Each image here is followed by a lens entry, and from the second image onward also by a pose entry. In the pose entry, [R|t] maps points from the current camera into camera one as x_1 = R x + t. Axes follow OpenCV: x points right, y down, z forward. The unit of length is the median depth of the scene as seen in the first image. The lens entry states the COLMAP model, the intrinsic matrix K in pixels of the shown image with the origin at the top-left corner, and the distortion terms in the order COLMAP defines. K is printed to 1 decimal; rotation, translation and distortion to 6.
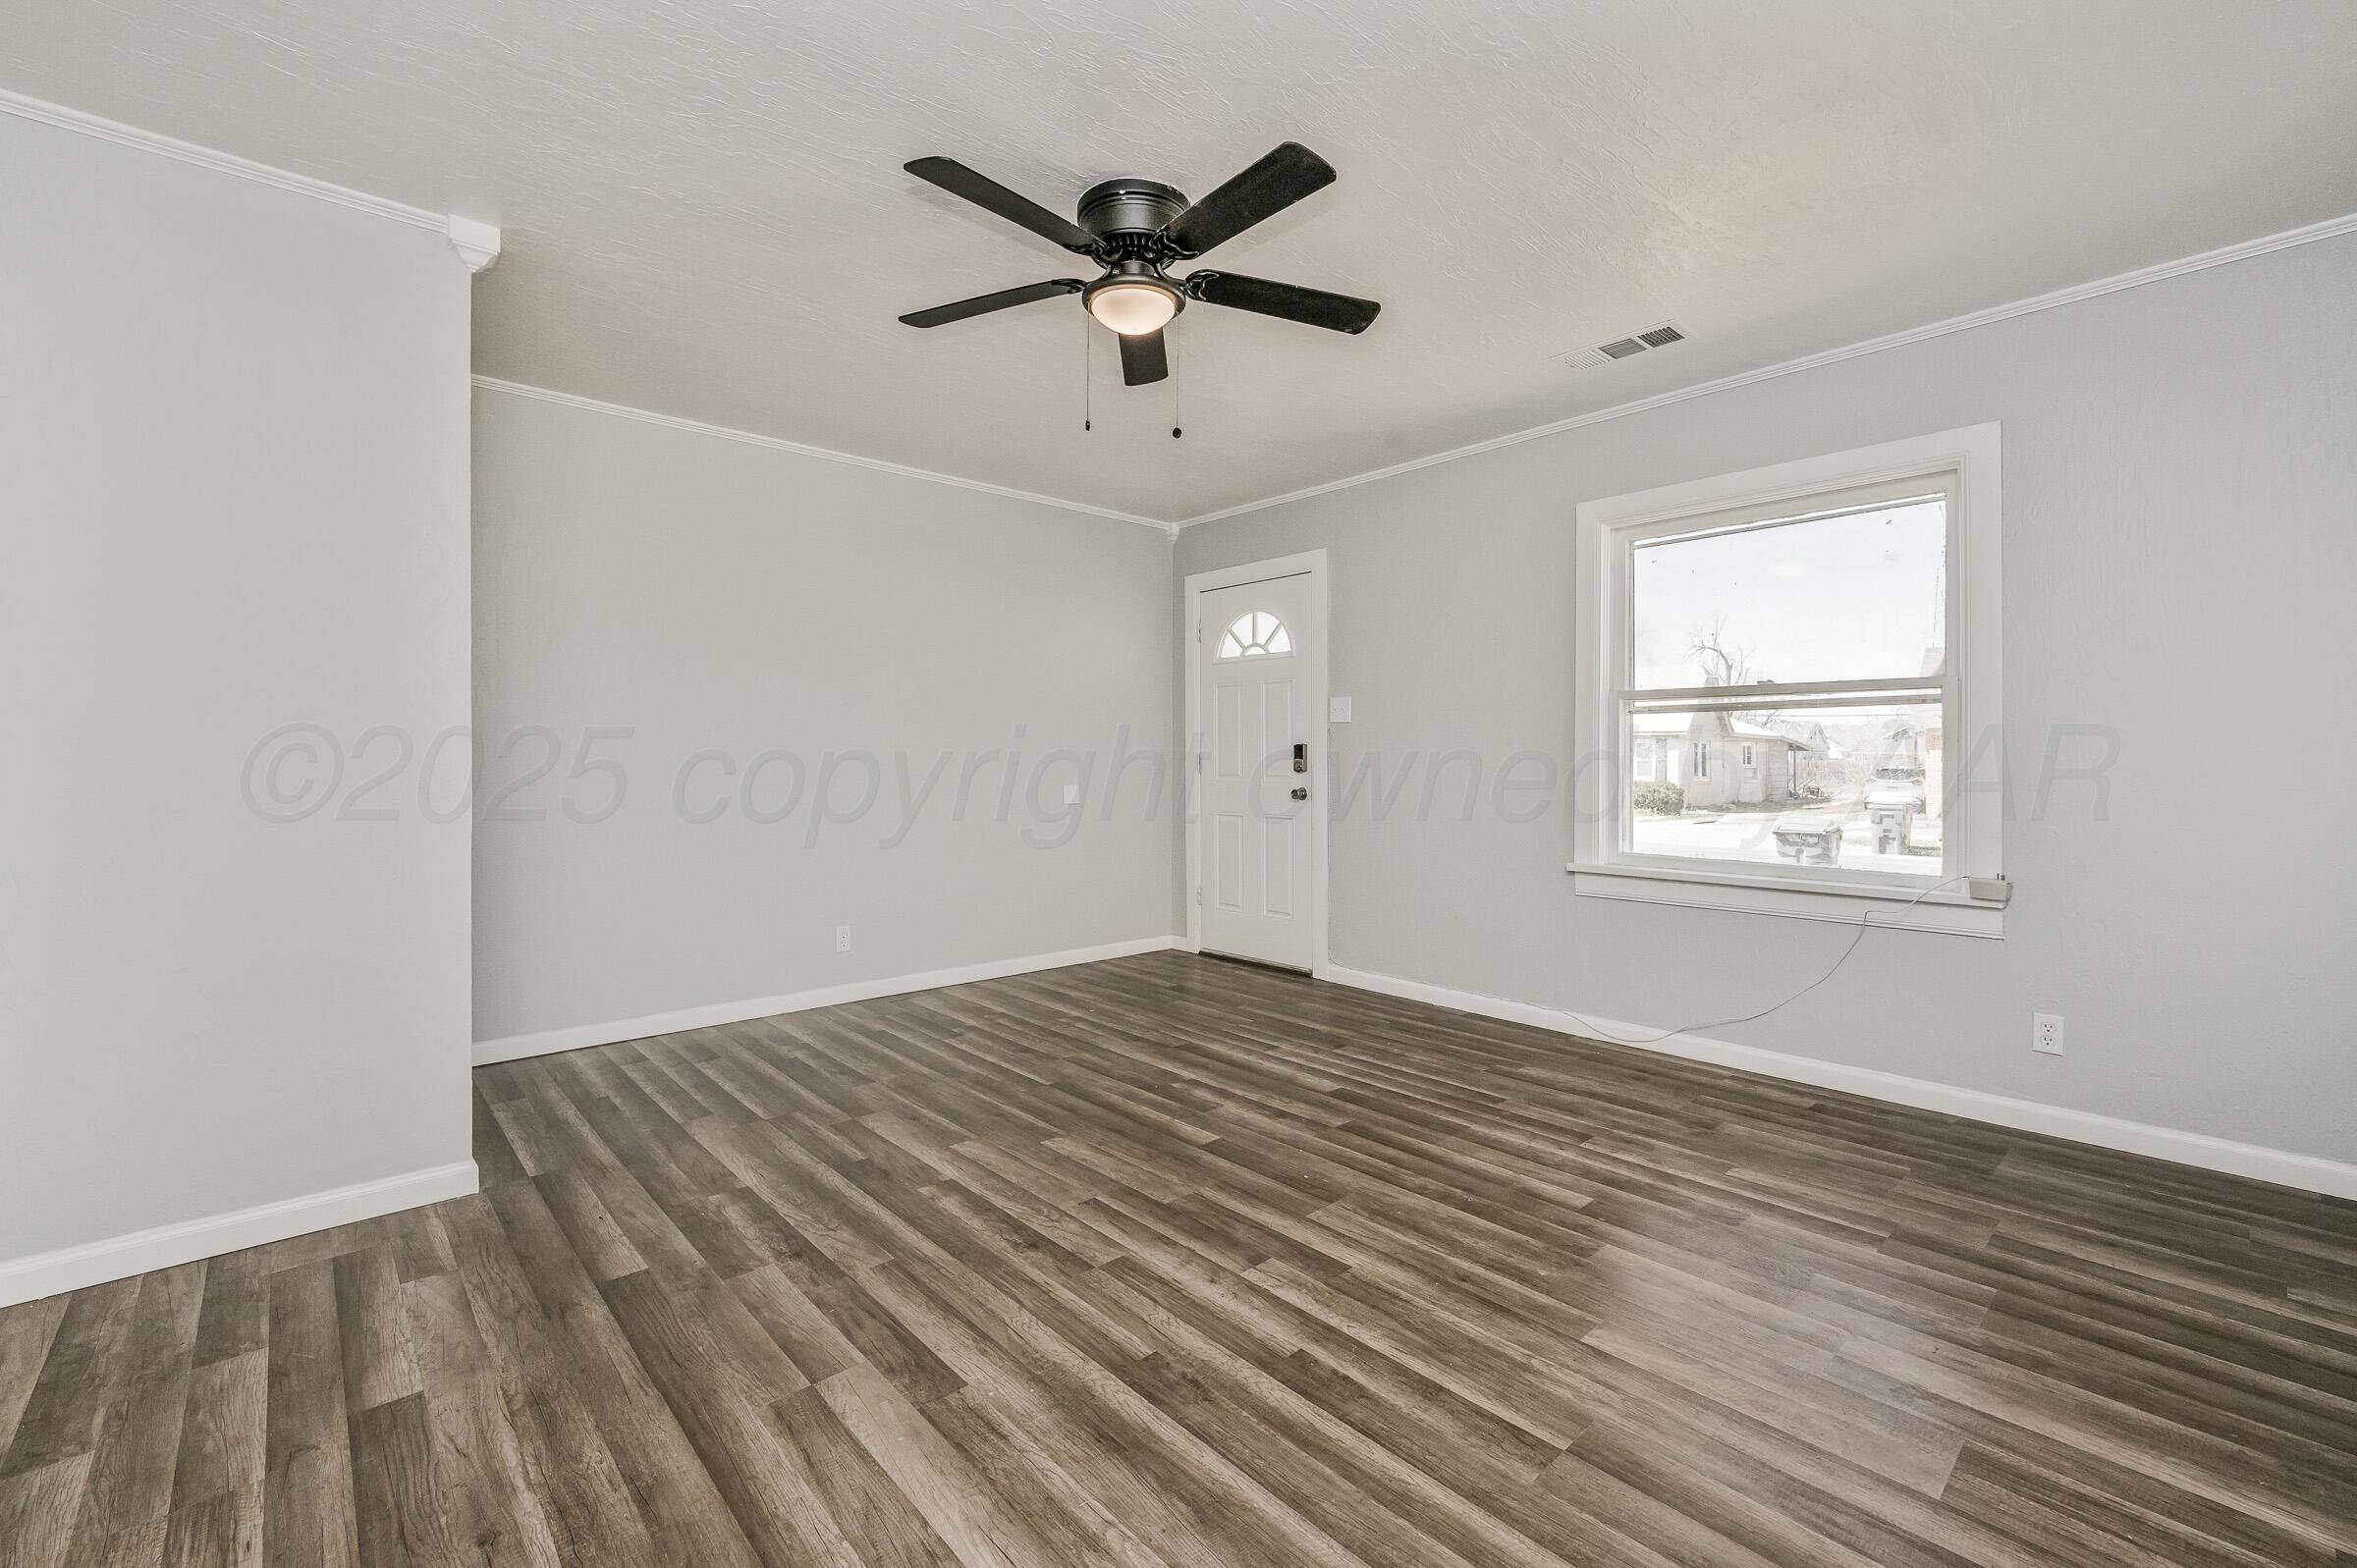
lens RADIAL K [[995.6, 0, 1180.1], [0, 995.6, 761.2], [0, 0, 1]] dist [0.000182, -0.000106]
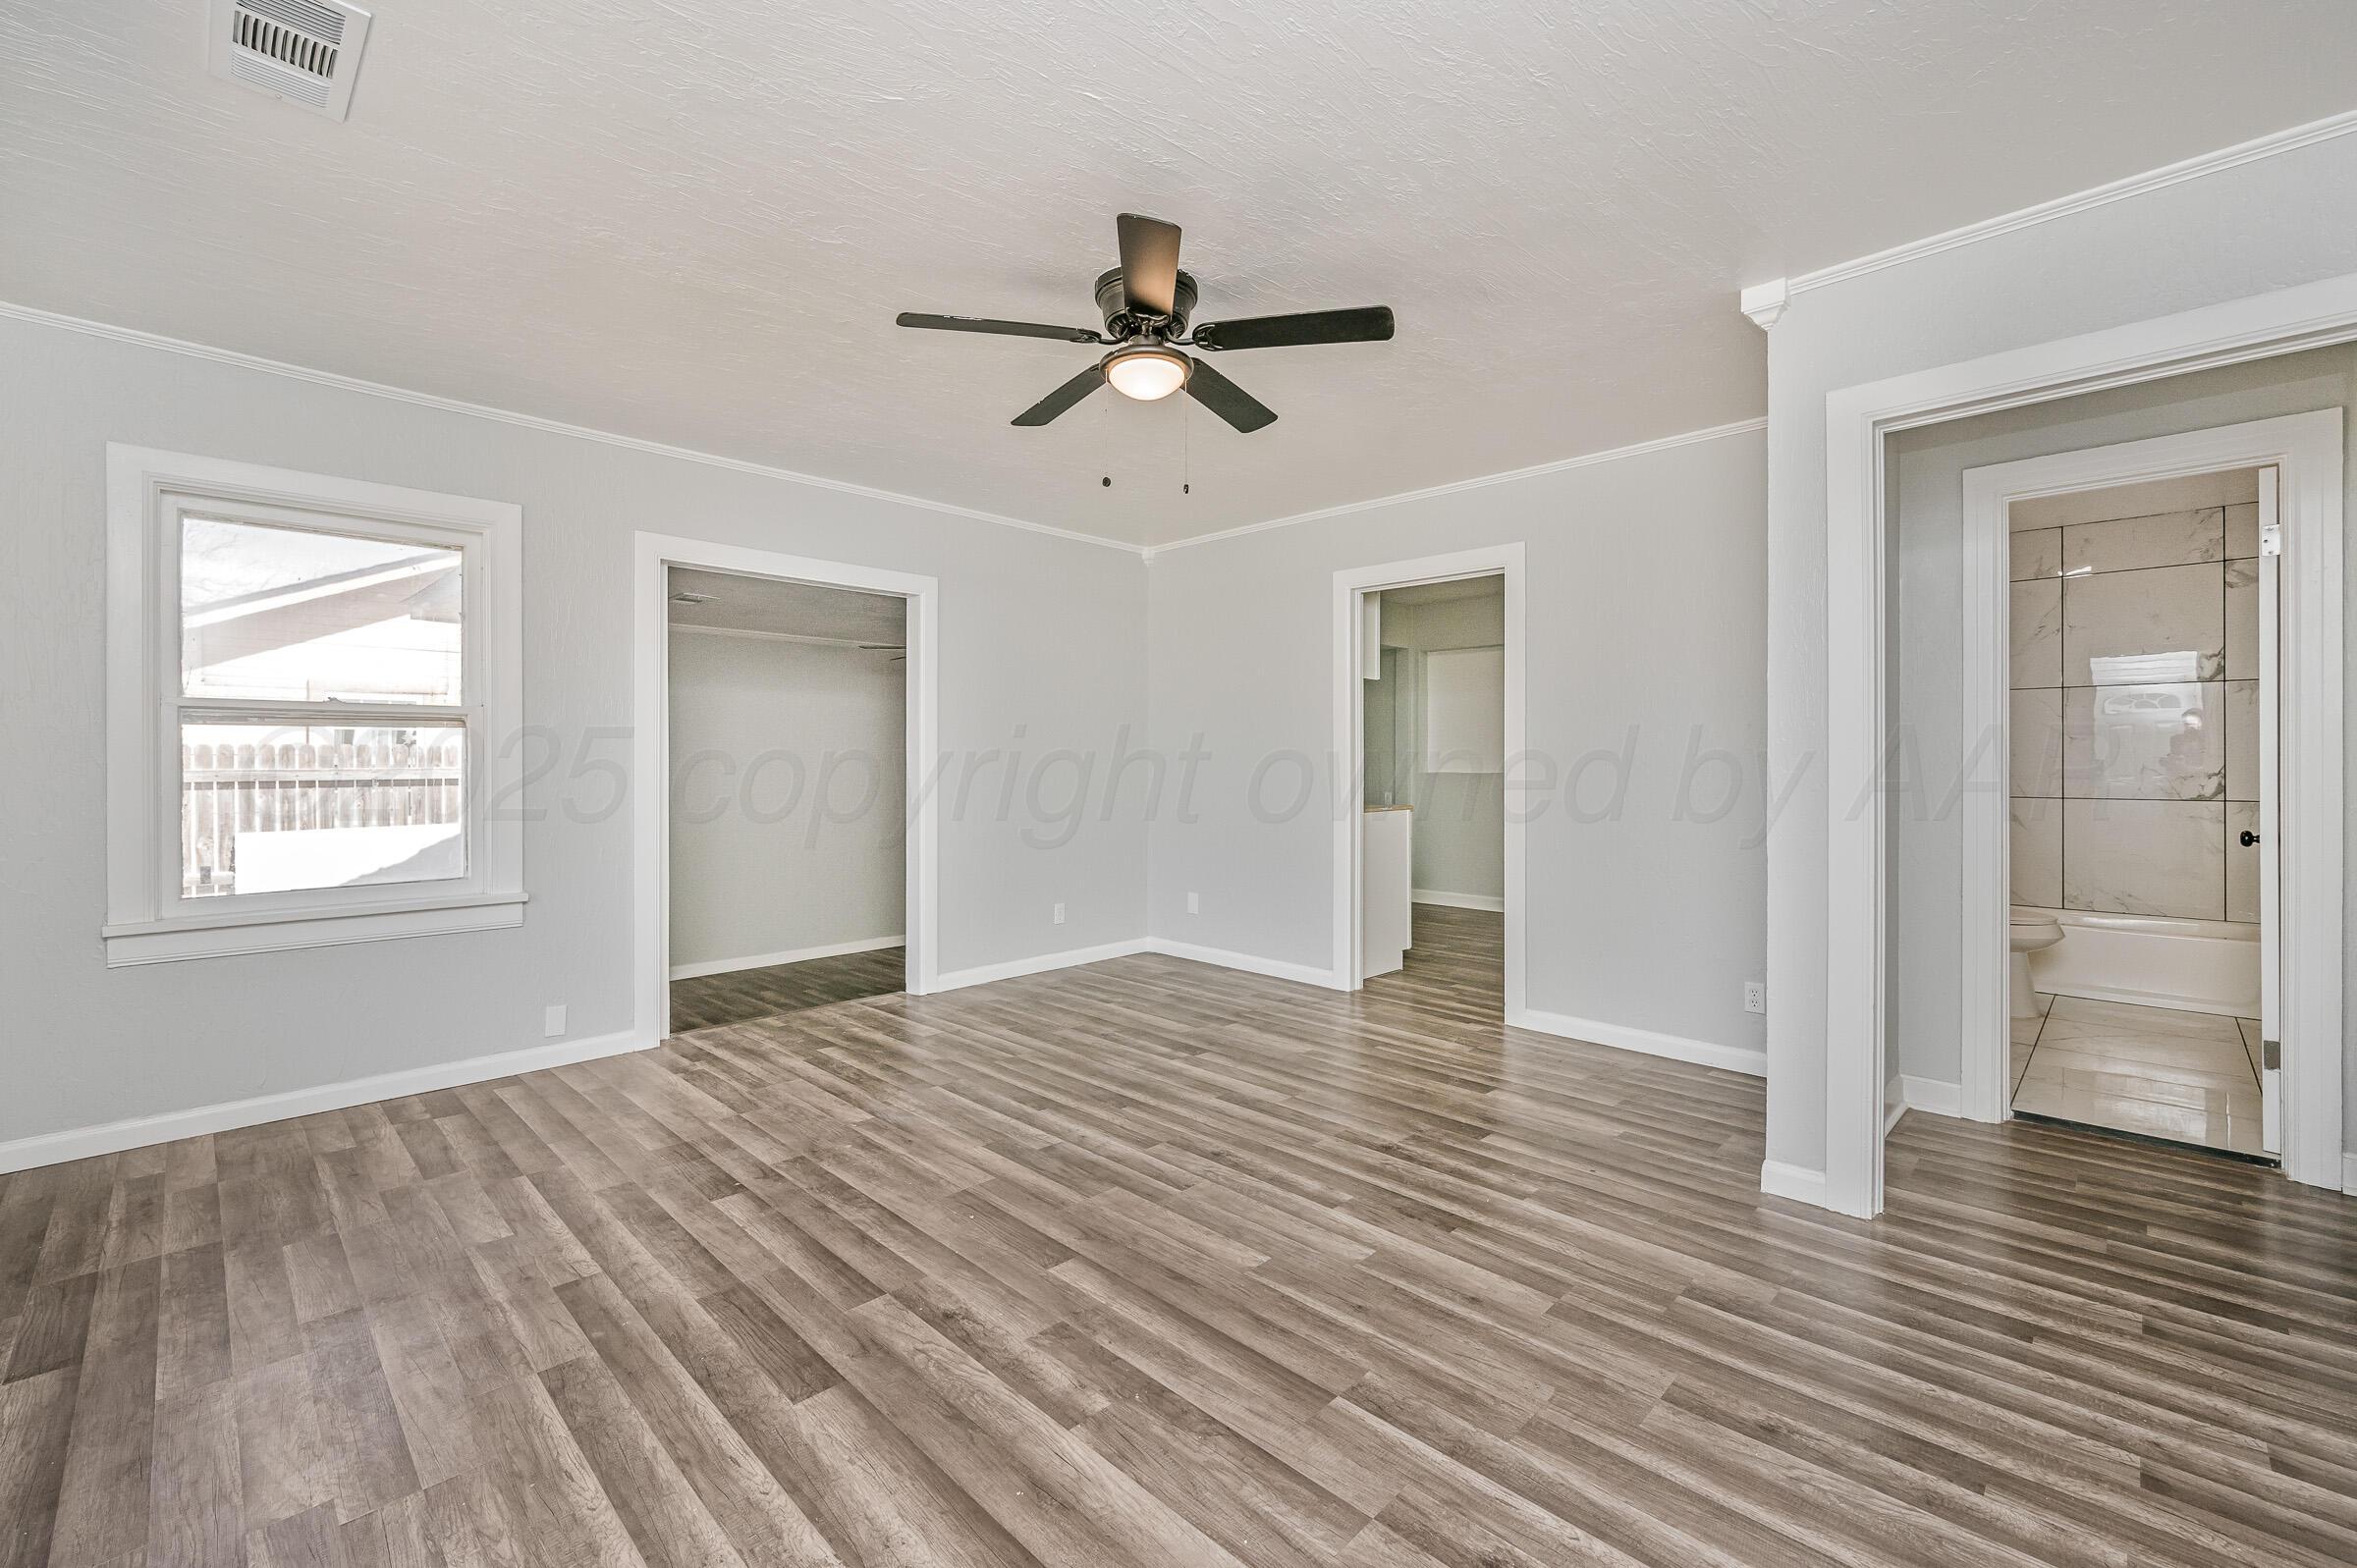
lens RADIAL K [[995.6, 0, 1180.1], [0, 995.6, 761.2], [0, 0, 1]] dist [0.000182, -0.000106]
pose [[-0.998363, 0.000144, -0.057194, -0.020951], [0.000014, 0.999997, 0.002268, -0.030156], [0.057194, 0.002263, -0.998360, 2.006535]]
